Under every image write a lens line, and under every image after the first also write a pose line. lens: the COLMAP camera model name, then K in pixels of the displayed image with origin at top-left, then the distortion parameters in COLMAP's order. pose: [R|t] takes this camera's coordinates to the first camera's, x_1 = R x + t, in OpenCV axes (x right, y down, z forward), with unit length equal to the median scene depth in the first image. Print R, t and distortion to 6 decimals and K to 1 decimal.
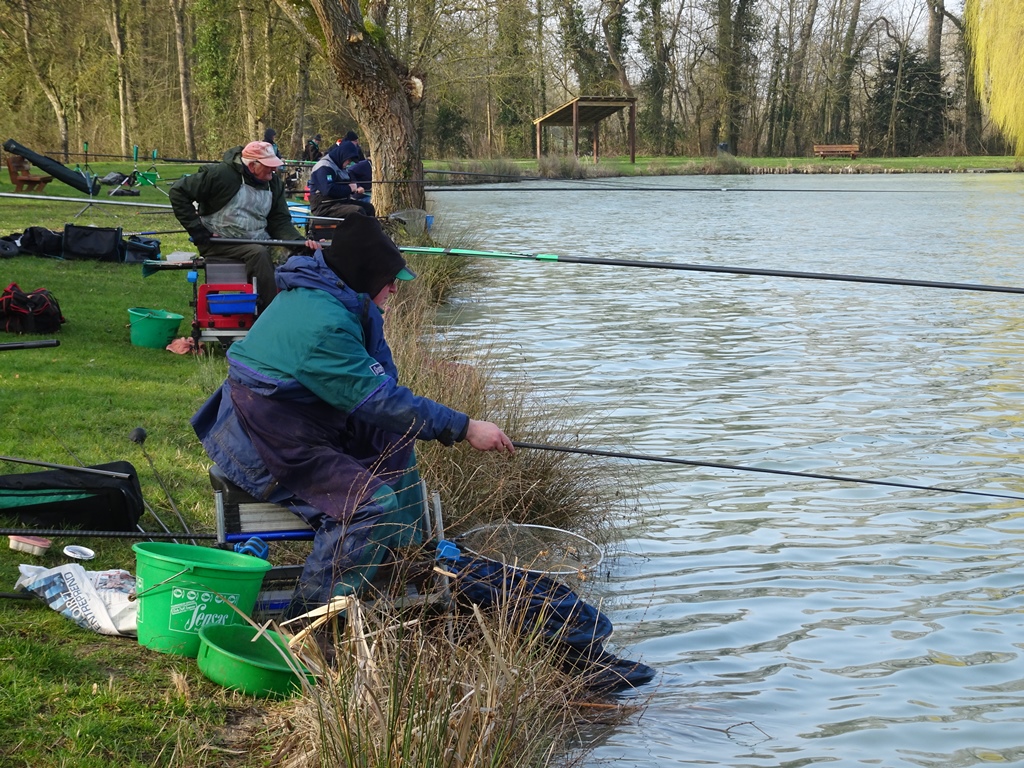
lens RADIAL K [[2550.0, 0, 509.5], [0, 2550.0, 384.3], [0, 0, 1]] dist [0.031300, 0.000000]
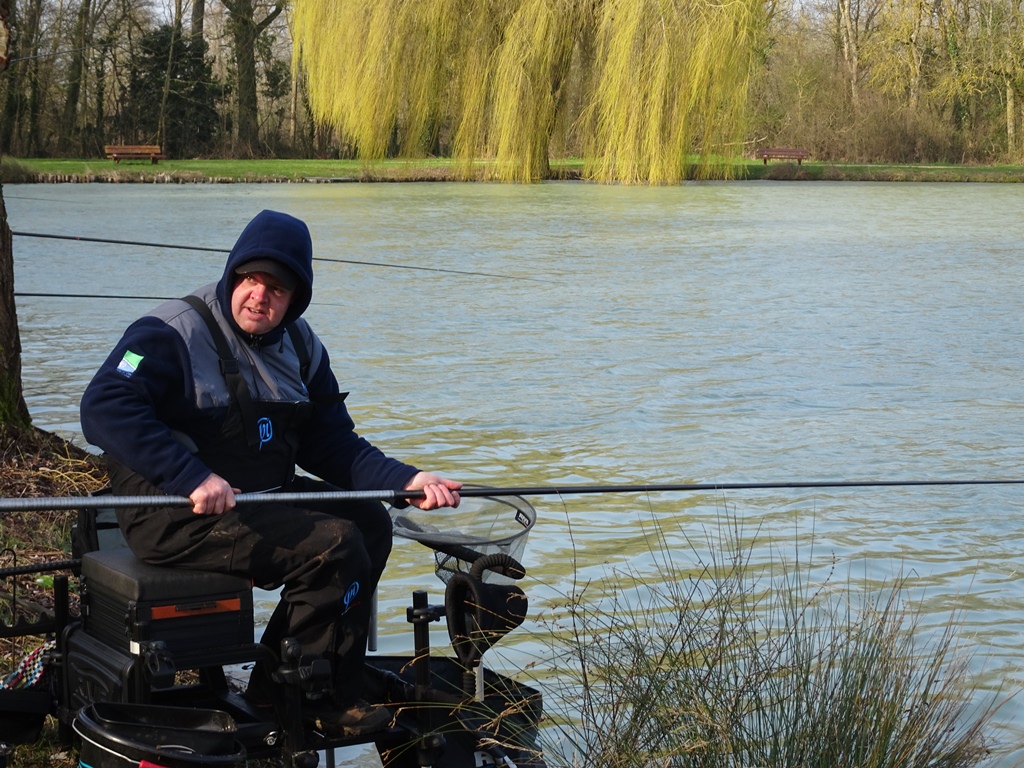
lens RADIAL K [[2550.0, 0, 505.0], [0, 2550.0, 389.6], [0, 0, 1]] dist [0.031300, 0.000000]
pose [[0.941291, -0.022849, 0.336822, -0.033937], [0.021438, 0.999739, 0.007909, -0.023225], [-0.336915, -0.000224, 0.941535, 0.229311]]
